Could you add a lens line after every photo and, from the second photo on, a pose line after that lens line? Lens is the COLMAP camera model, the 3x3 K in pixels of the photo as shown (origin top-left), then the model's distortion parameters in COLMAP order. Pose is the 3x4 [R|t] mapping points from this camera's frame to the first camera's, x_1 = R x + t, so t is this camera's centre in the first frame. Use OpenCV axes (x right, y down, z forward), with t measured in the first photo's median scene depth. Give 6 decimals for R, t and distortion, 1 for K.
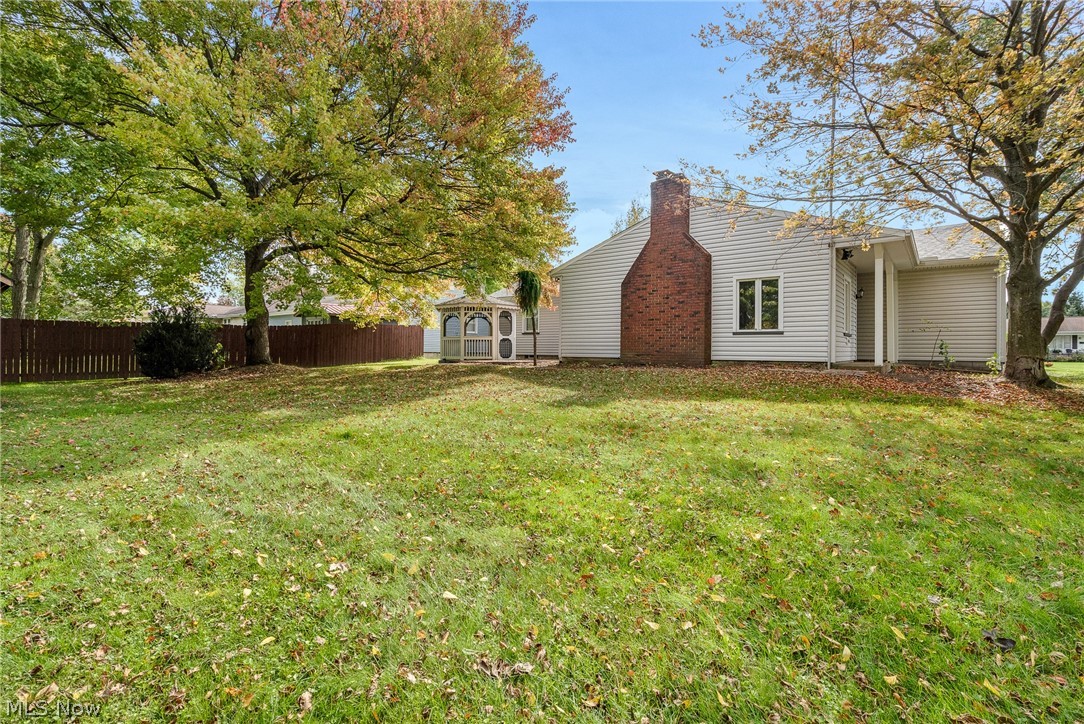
lens RADIAL K [[499.5, 0, 542.0], [0, 499.5, 362.0], [0, 0, 1]] dist [0.001133, 0.000329]
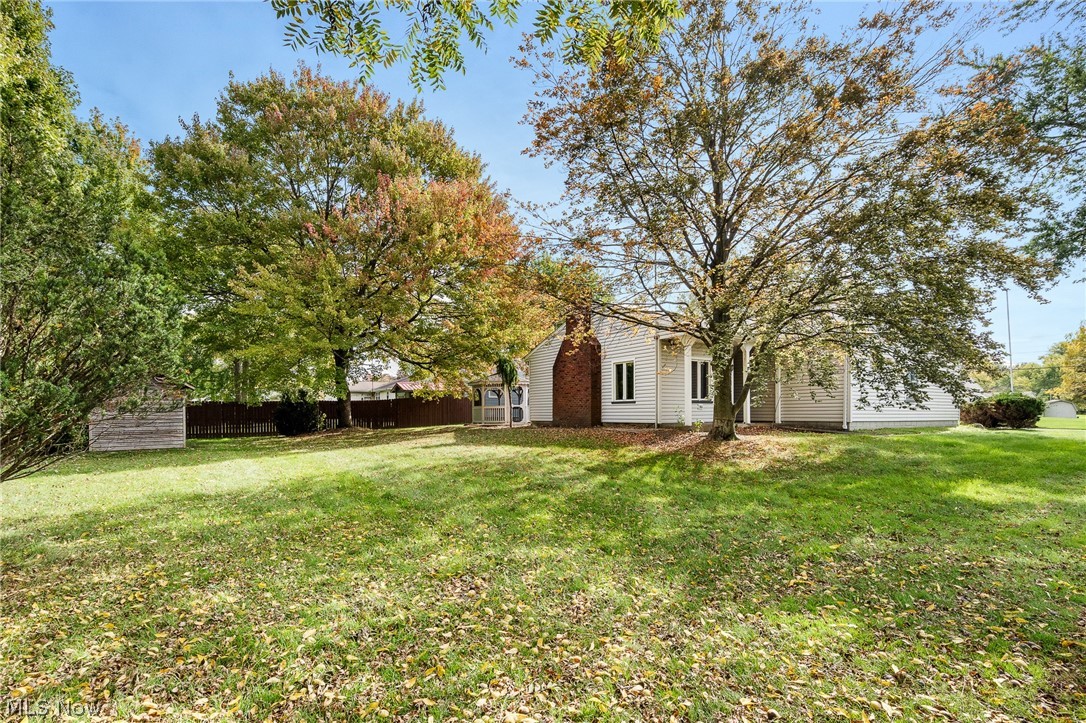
lens RADIAL K [[500.4, 0, 543.0], [0, 500.4, 361.5], [0, 0, 1]] dist [0.001133, 0.000329]
pose [[0.949370, -0.042751, -0.311237, 0.618632], [0.001628, 0.991354, -0.131205, 0.009766], [0.314155, 0.124055, 0.941232, -0.344327]]
